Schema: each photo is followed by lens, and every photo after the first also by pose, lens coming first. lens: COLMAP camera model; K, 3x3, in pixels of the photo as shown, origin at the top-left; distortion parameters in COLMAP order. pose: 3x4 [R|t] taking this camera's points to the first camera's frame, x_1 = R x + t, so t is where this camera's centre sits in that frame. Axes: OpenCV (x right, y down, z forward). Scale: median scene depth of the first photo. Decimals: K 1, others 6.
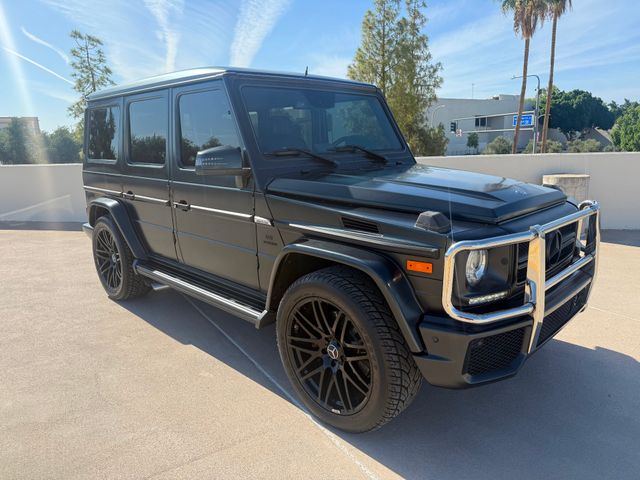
lens RADIAL K [[465.4, 0, 321.7], [0, 465.4, 243.3], [0, 0, 1]] dist [0.036218, -0.046542]
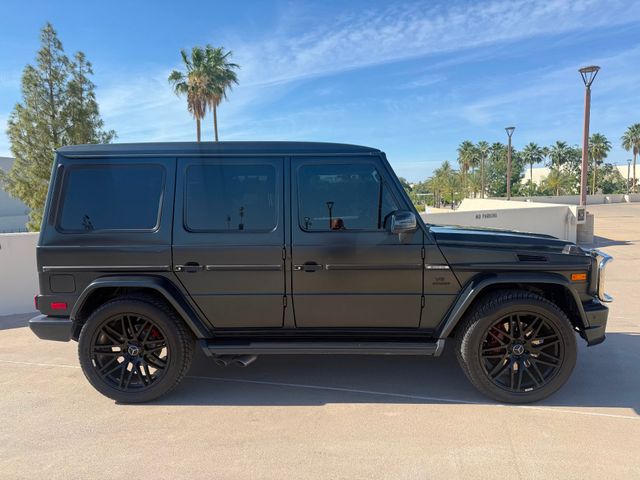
lens RADIAL K [[465.4, 0, 321.7], [0, 465.4, 243.3], [0, 0, 1]] dist [0.036218, -0.046542]
pose [[0.719412, -0.055202, 0.692386, -0.139529], [0.151736, 0.985250, -0.079108, -0.006509], [-0.677807, 0.161971, 0.717177, 0.033309]]
